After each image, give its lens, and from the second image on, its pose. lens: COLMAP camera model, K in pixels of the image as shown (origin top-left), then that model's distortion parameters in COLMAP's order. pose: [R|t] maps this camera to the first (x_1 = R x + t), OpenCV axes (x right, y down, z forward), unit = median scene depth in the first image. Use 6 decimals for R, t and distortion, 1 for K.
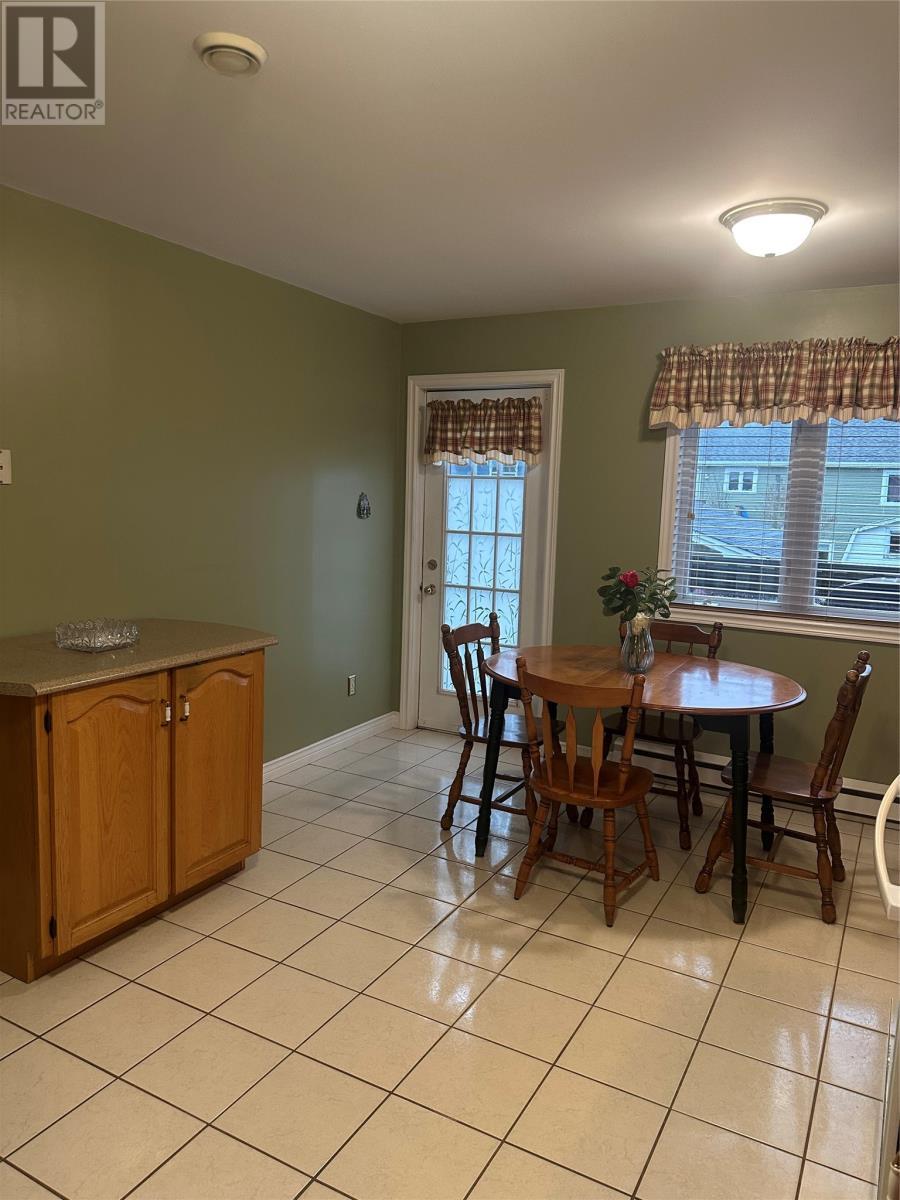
lens RADIAL K [[834.0, 0, 454.8], [0, 834.0, 611.1], [0, 0, 1]] dist [0.116271, -0.260930]
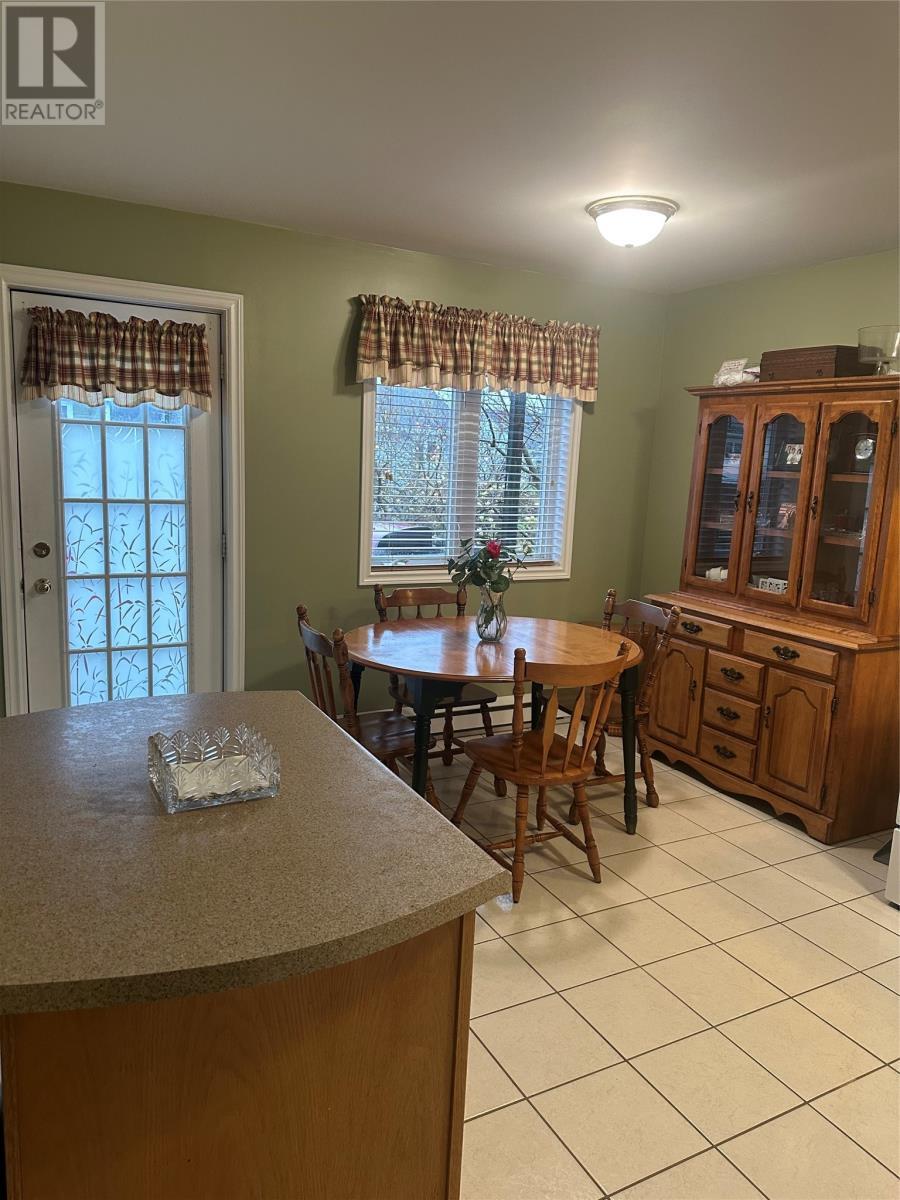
lens RADIAL K [[834.0, 0, 454.8], [0, 834.0, 611.1], [0, 0, 1]] dist [0.116271, -0.260930]
pose [[0.531891, -0.159314, 0.831692, -0.461739], [0.090157, 0.987215, 0.131447, -0.071663], [-0.842000, 0.005068, 0.539454, 0.369731]]
